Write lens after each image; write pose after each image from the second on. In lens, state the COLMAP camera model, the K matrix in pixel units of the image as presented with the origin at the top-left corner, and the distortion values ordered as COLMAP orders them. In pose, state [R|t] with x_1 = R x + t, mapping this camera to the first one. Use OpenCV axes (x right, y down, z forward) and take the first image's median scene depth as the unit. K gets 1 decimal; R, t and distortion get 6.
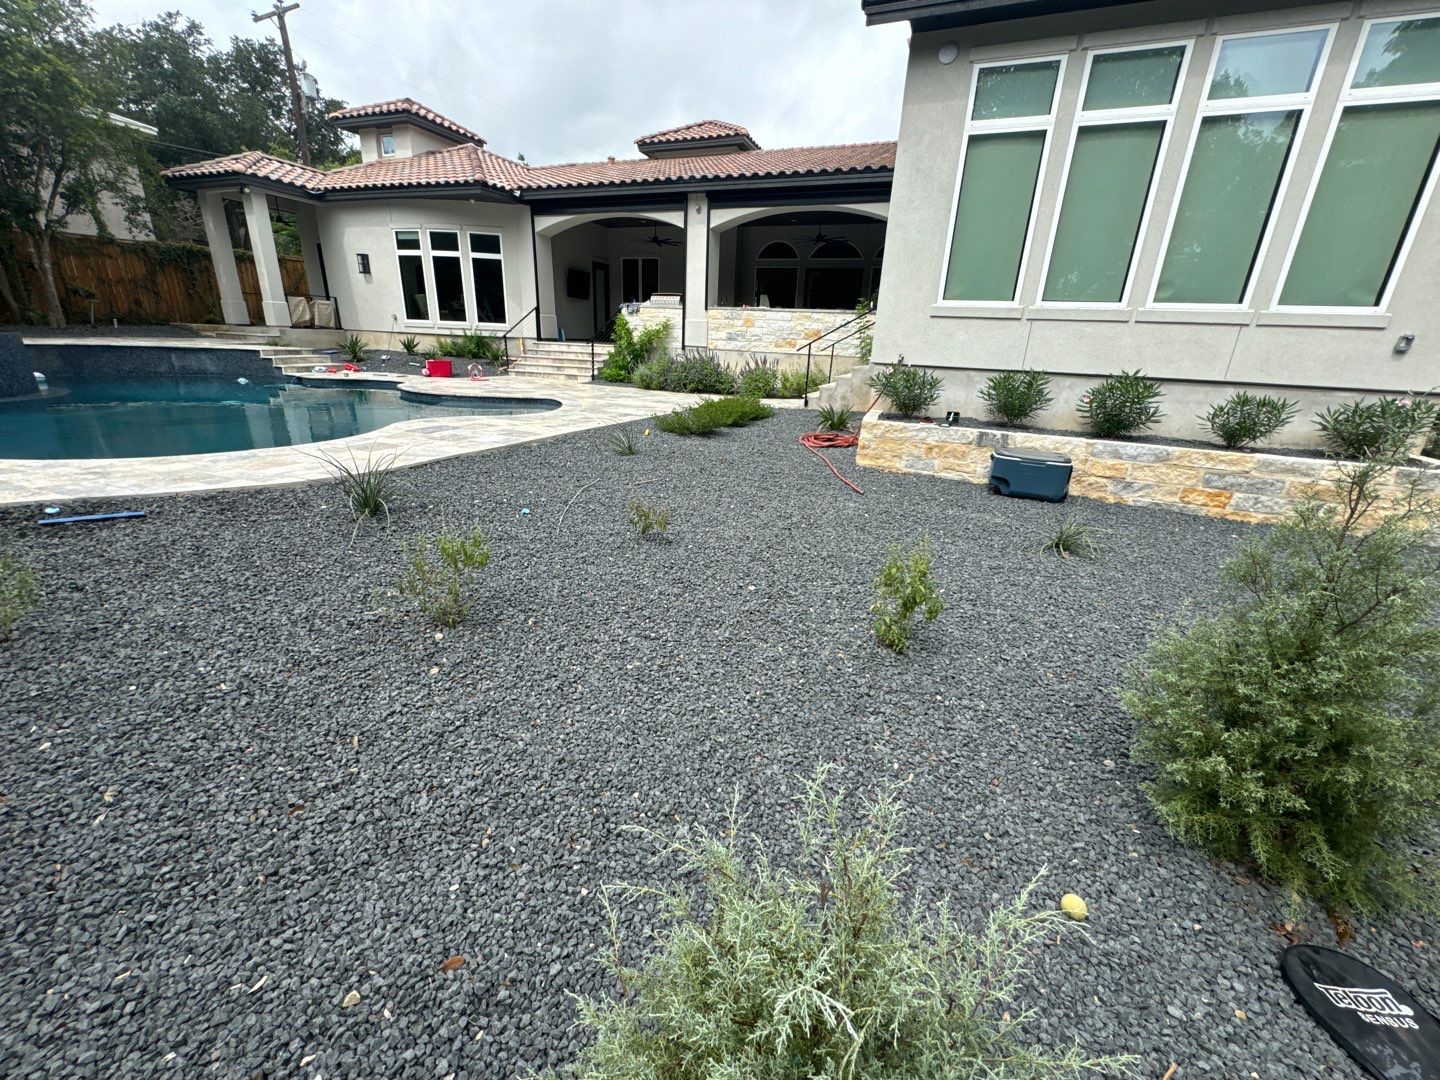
lens RADIAL K [[573.9, 0, 722.9], [0, 573.9, 538.9], [0, 0, 1]] dist [-0.002468, 0.000396]
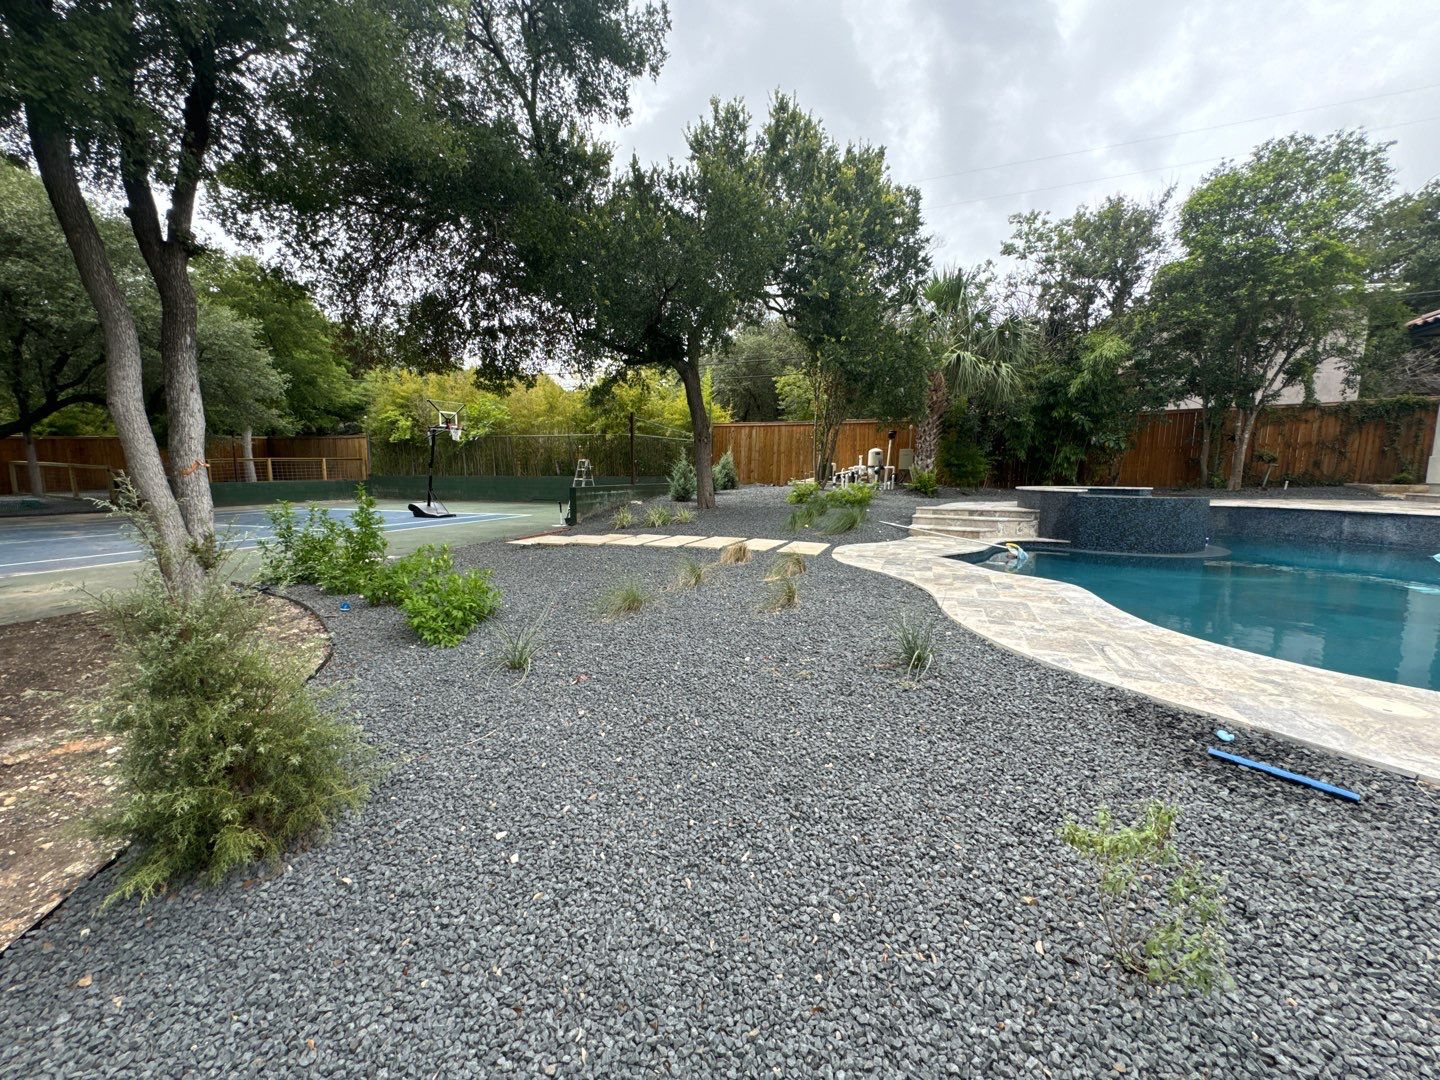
lens RADIAL K [[573.9, 0, 720.2], [0, 573.9, 540.4], [0, 0, 1]] dist [-0.002468, 0.000396]
pose [[0.034022, 0.080370, -0.996184, -0.375129], [-0.333011, 0.940713, 0.064522, -0.096029], [0.942309, 0.329545, 0.058769, 0.197064]]
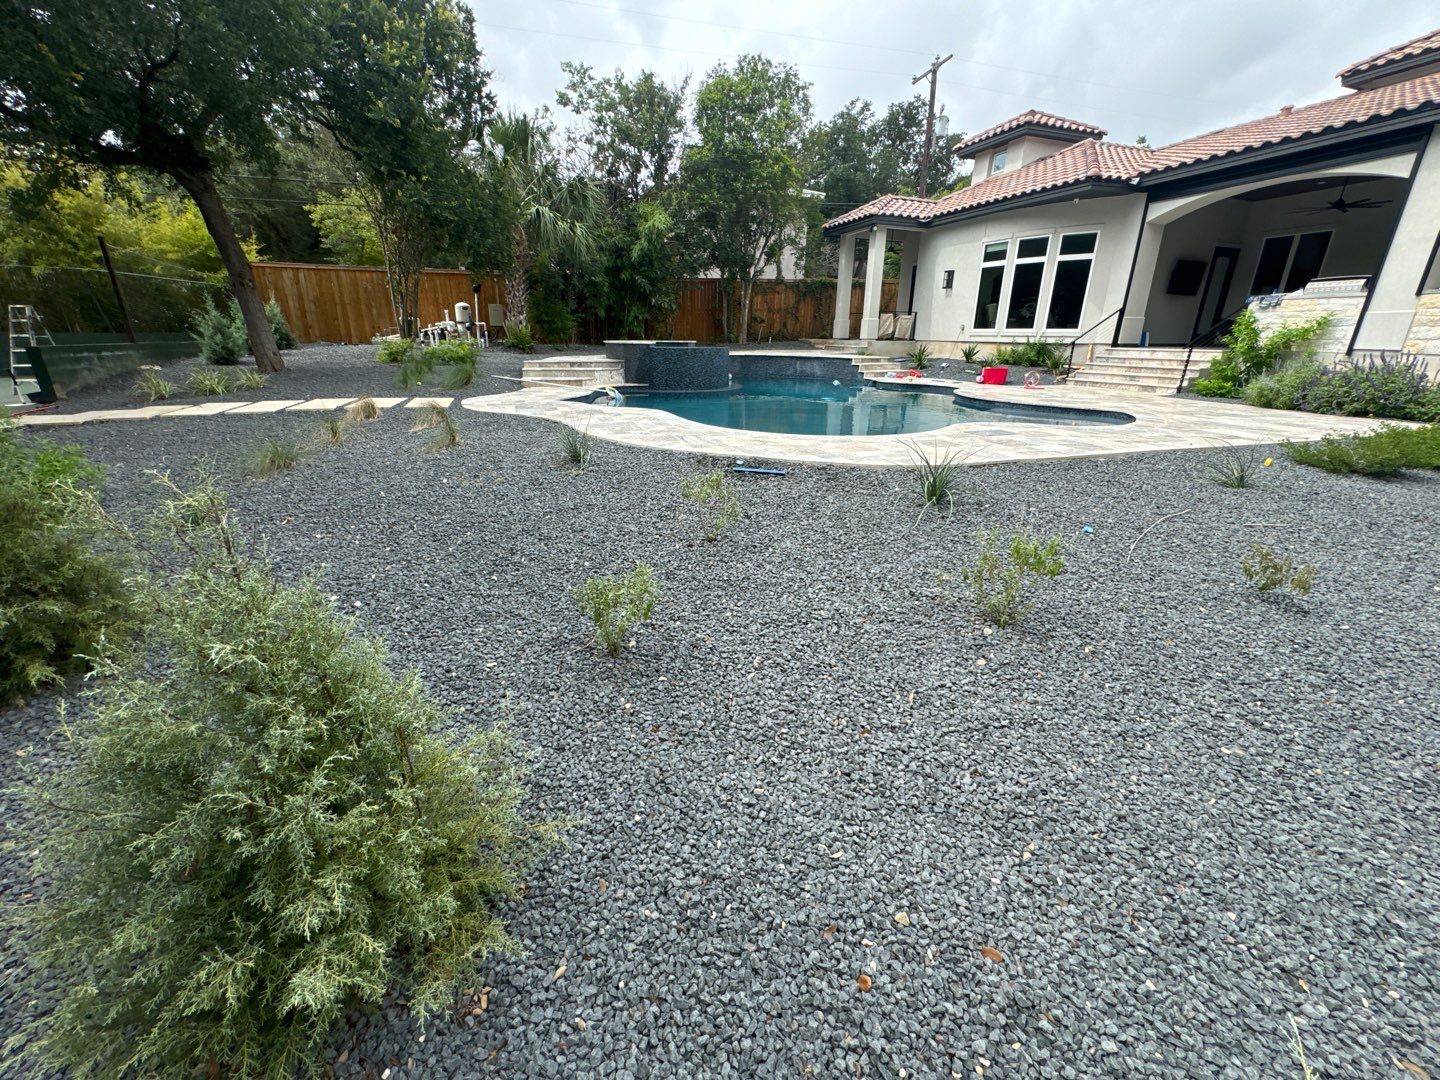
lens RADIAL K [[573.9, 0, 723.1], [0, 573.9, 541.4], [0, 0, 1]] dist [-0.002468, 0.000396]
pose [[0.663830, 0.221840, -0.714225, -0.077281], [-0.230450, 0.969201, 0.086847, 0.023741], [0.711493, 0.106942, 0.694508, -0.032160]]
